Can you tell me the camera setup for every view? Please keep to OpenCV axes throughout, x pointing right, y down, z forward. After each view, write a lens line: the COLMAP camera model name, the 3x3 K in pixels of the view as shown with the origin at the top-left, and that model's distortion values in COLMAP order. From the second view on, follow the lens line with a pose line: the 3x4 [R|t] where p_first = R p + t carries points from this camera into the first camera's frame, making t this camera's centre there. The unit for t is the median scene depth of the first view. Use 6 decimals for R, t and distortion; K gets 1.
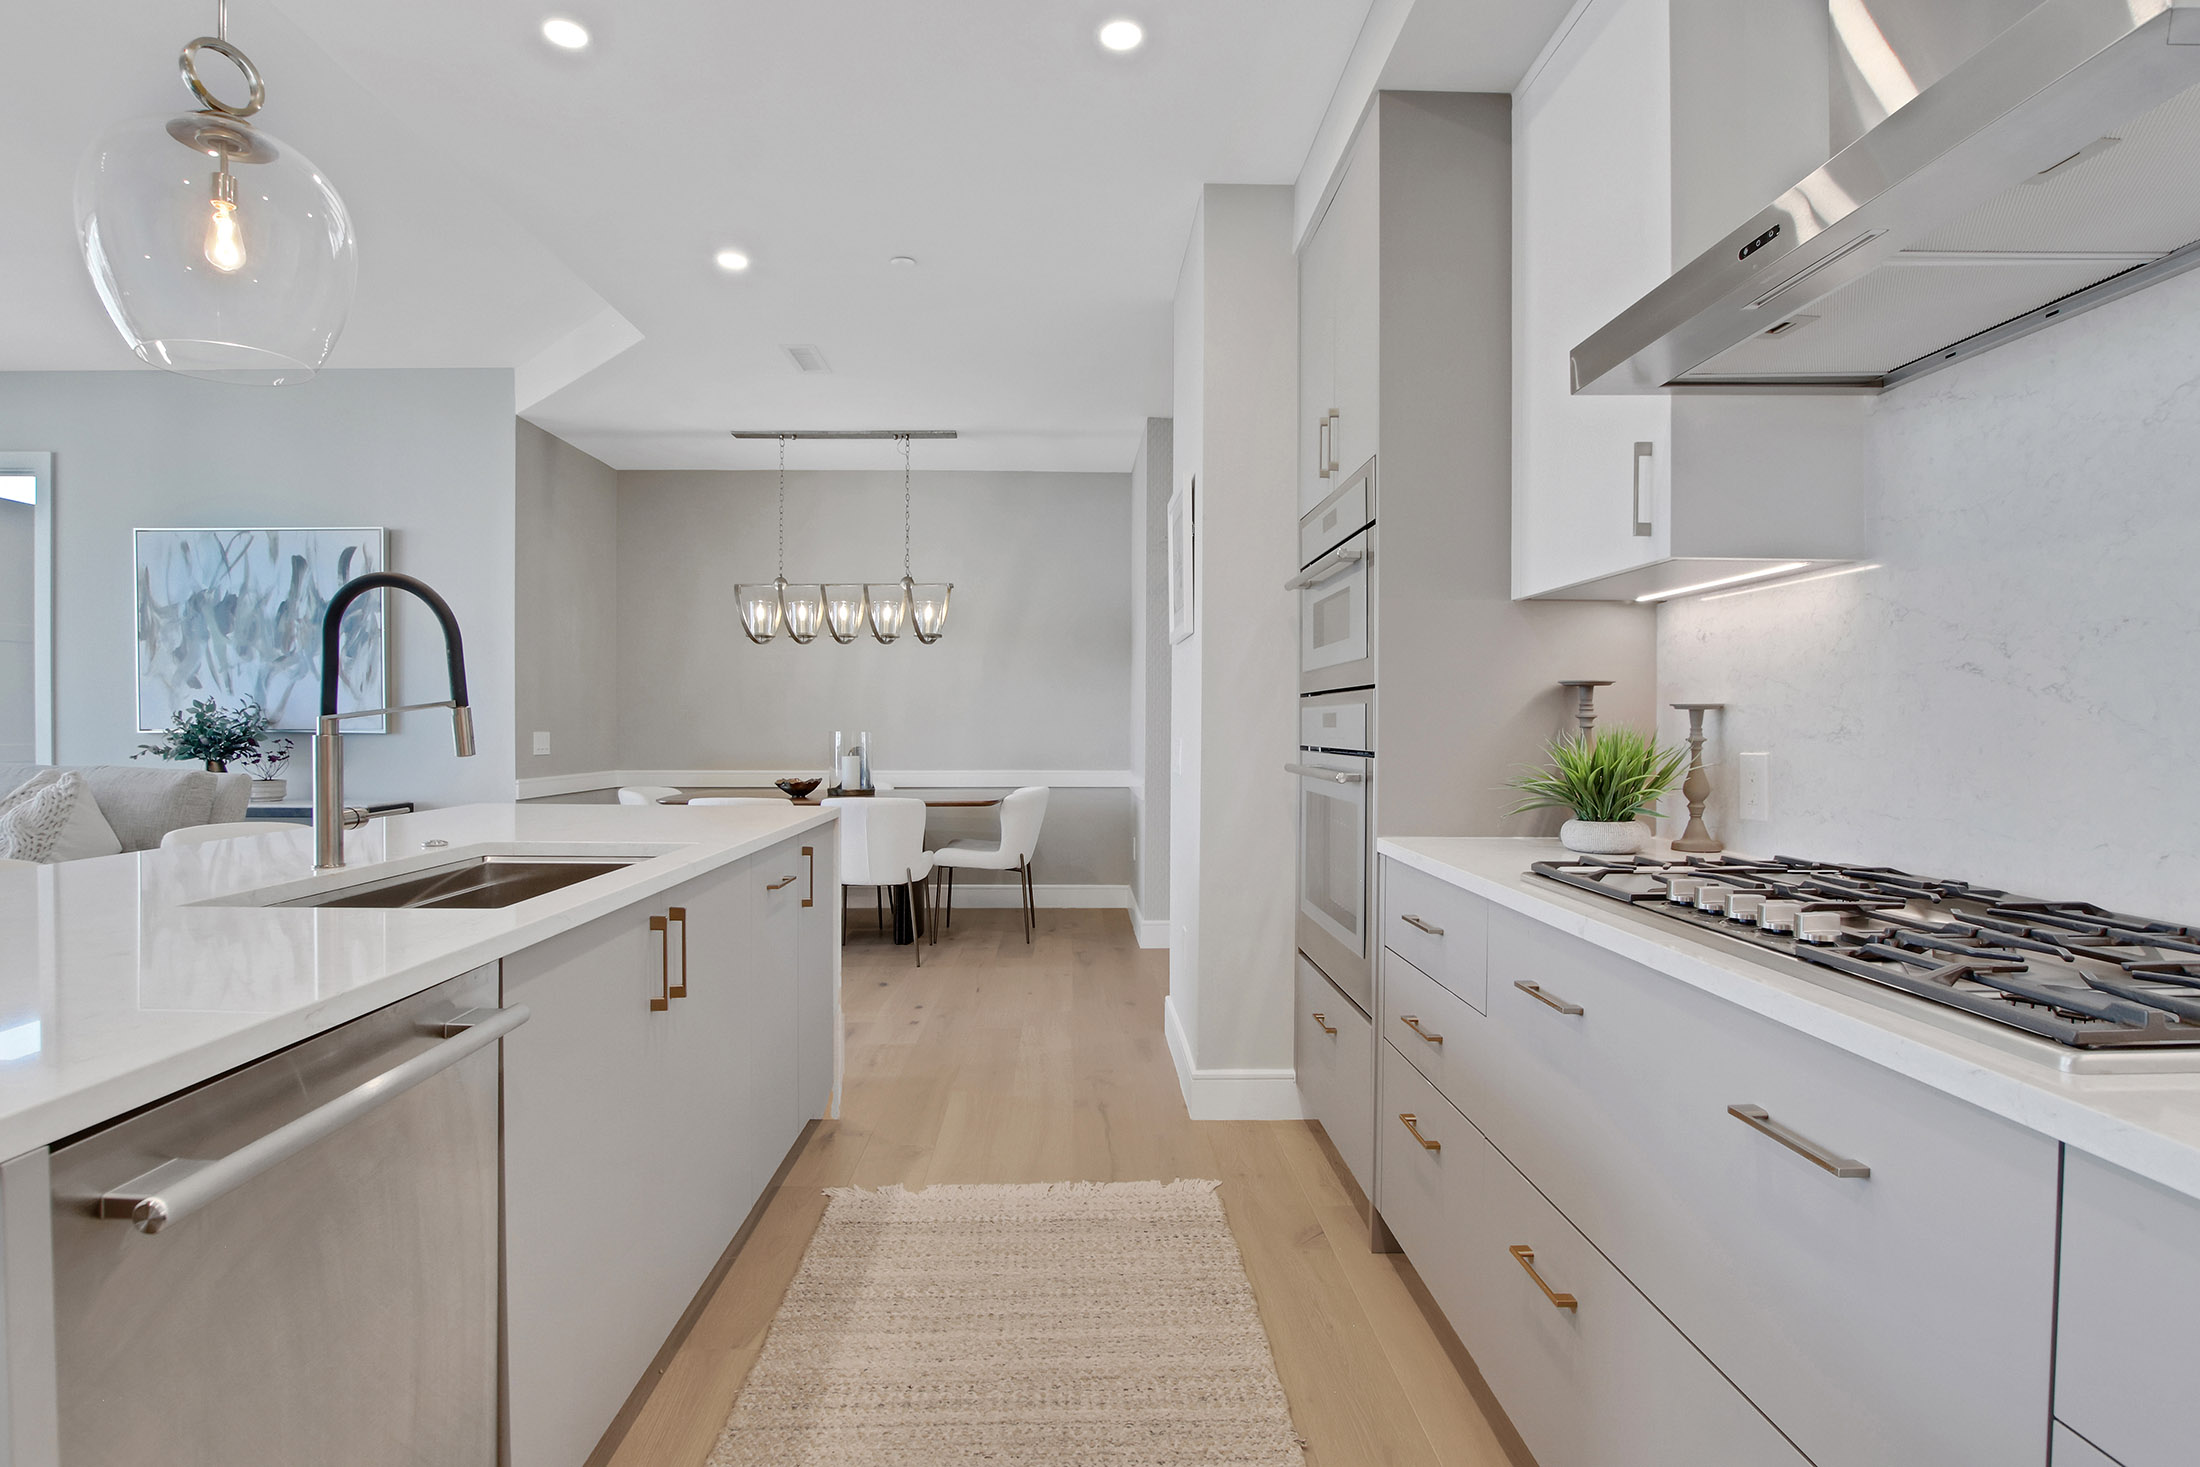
lens RADIAL K [[1088.3, 0, 1078.0], [0, 1088.3, 729.0], [0, 0, 1]] dist [-0.030161, 0.002652]
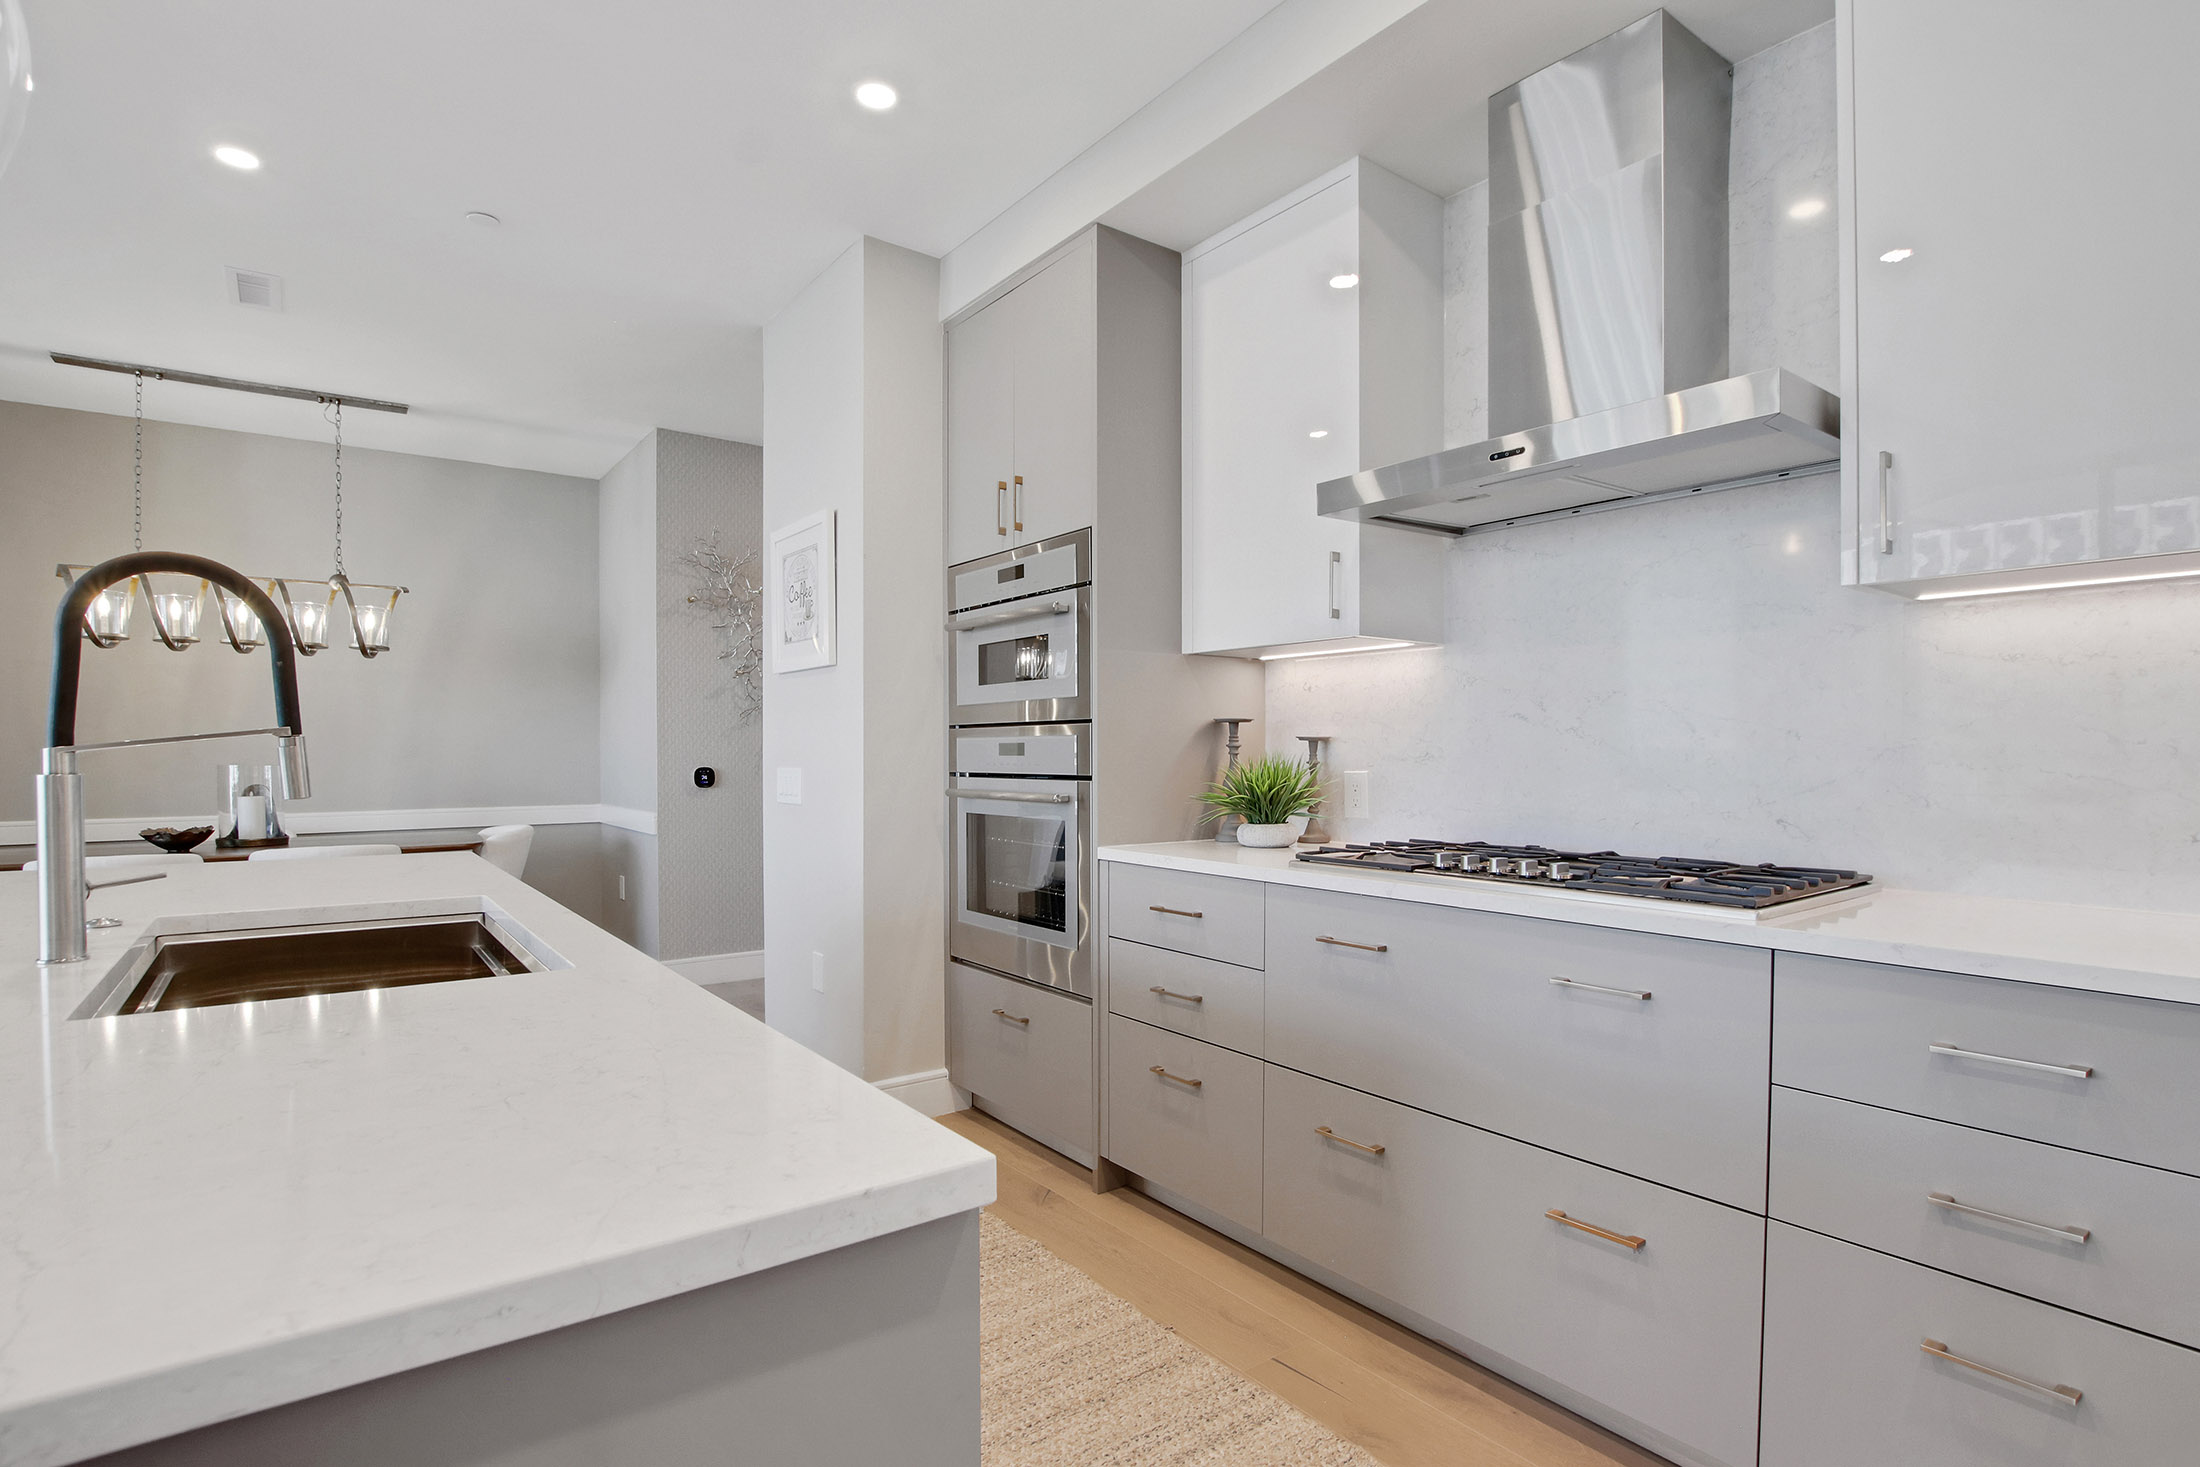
lens RADIAL K [[1095.0, 0, 1109.9], [0, 1095.0, 758.6], [0, 0, 1]] dist [-0.028169, 0.001742]
pose [[0.803849, -0.008218, 0.594776, -0.187224], [0.007190, 0.999966, 0.004099, -0.001156], [-0.594789, 0.000981, 0.803881, 0.008033]]
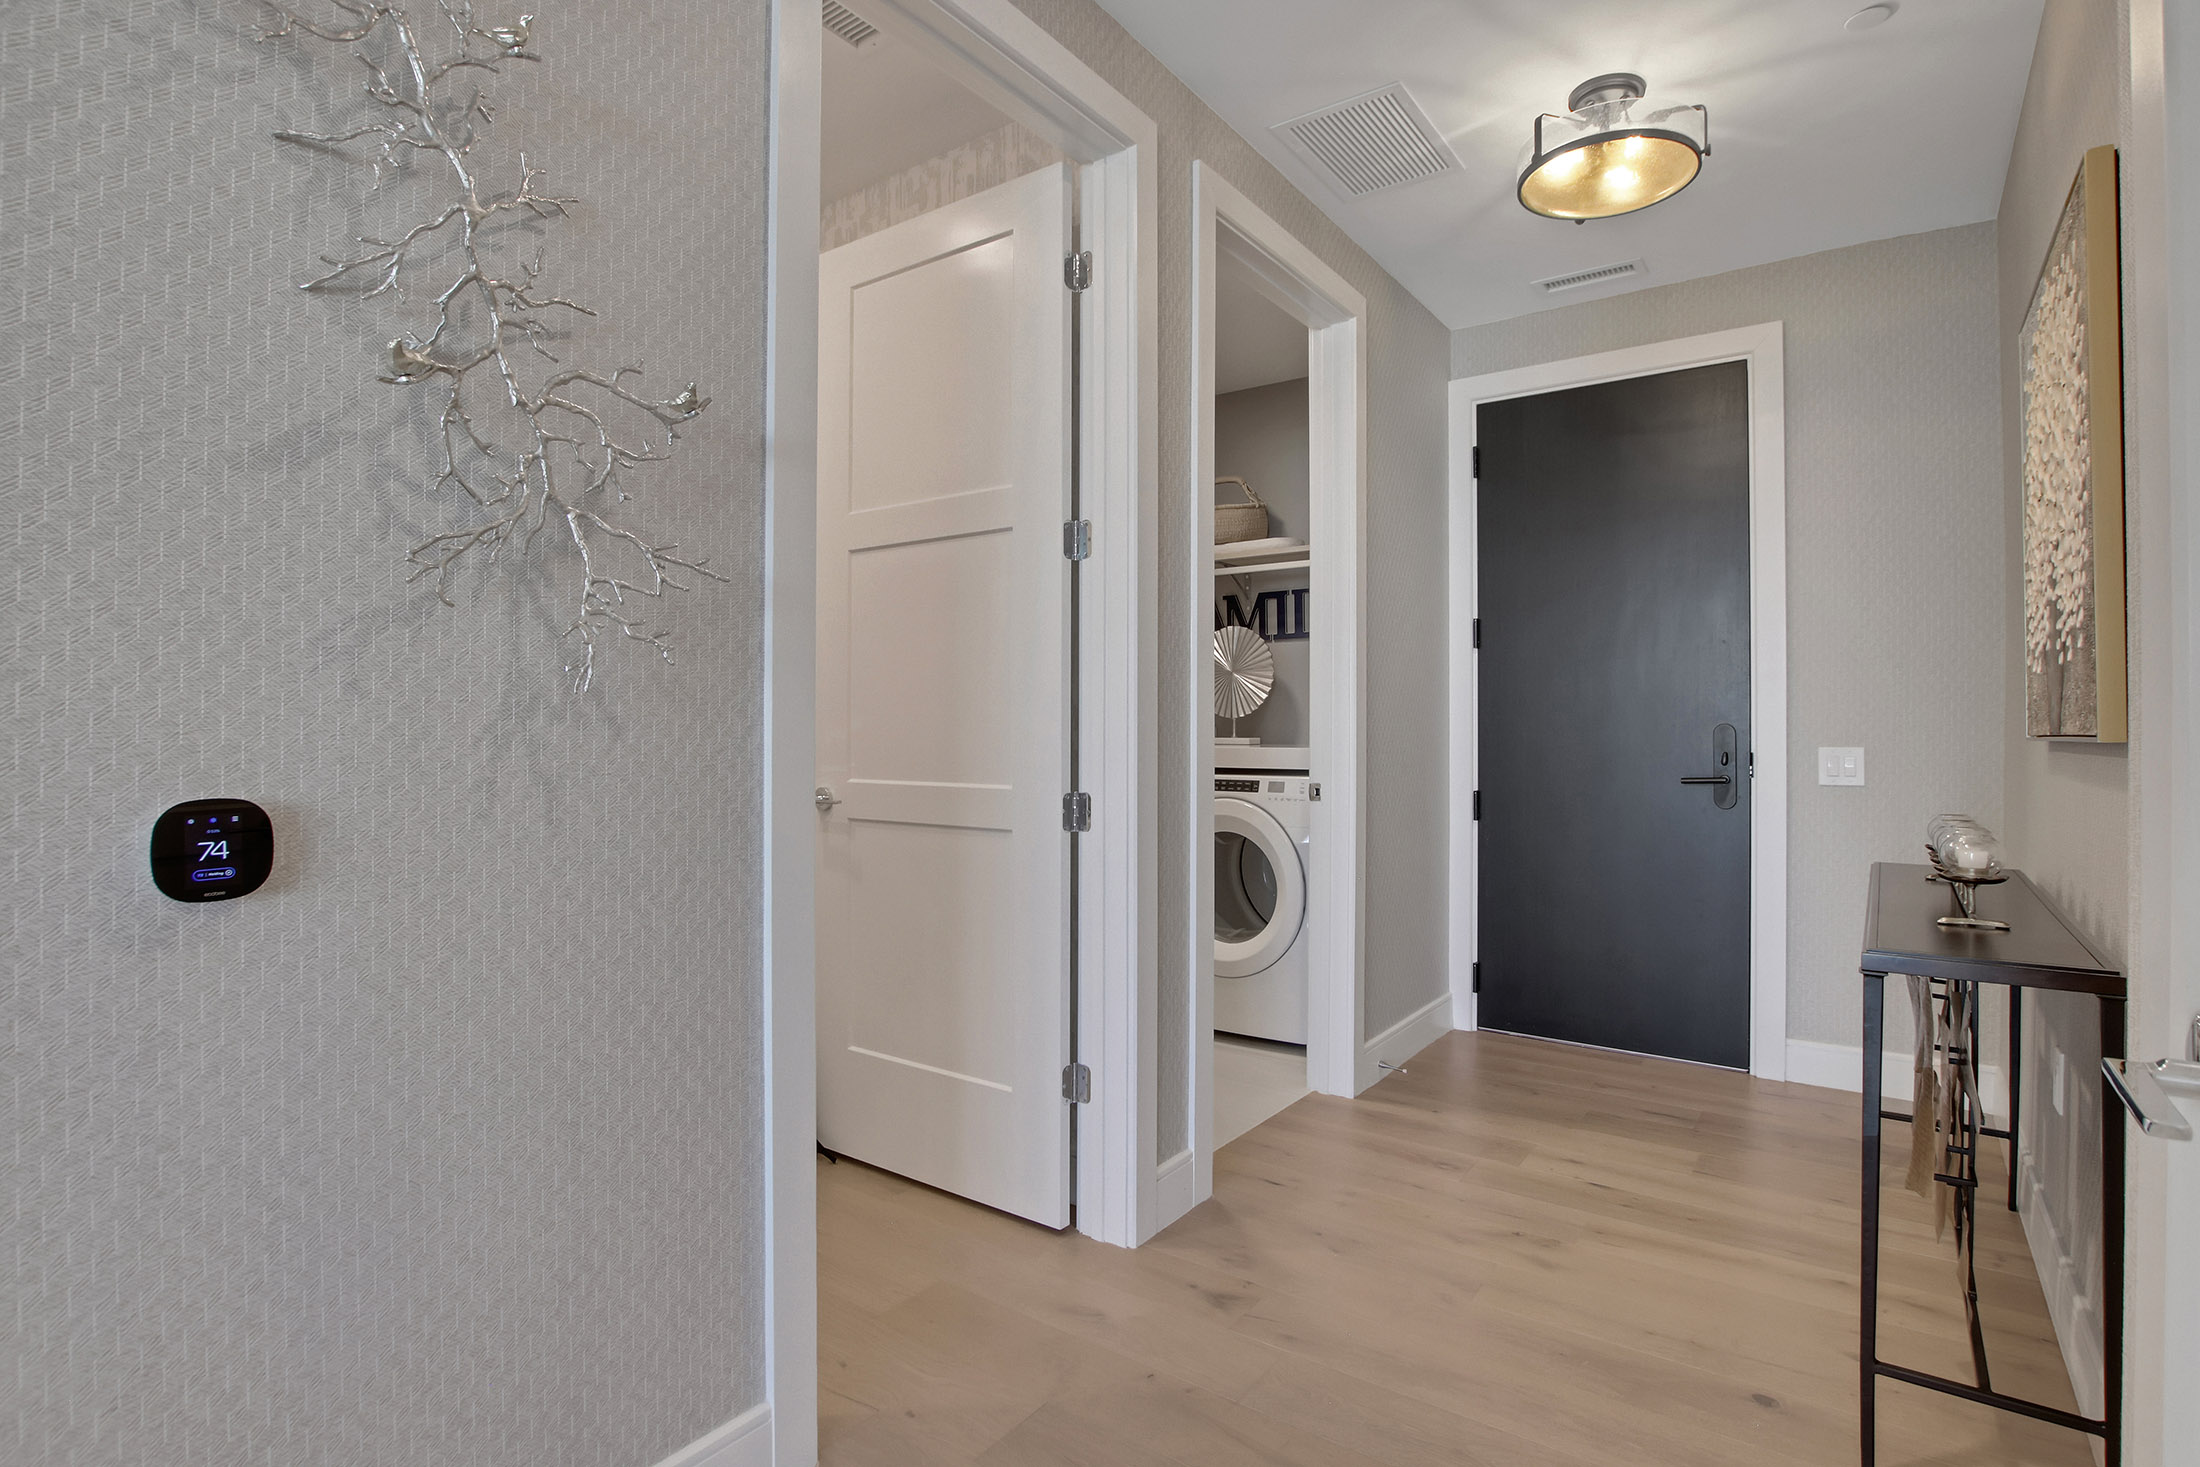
lens RADIAL K [[1079.7, 0, 1087.9], [0, 1079.7, 752.0], [0, 0, 1]] dist [-0.024714, -0.001121]
pose [[0.603663, -0.016073, 0.797078, 0.043530], [0.004862, 0.999852, 0.016480, -0.000925], [-0.797225, -0.006073, 0.603652, 0.770156]]
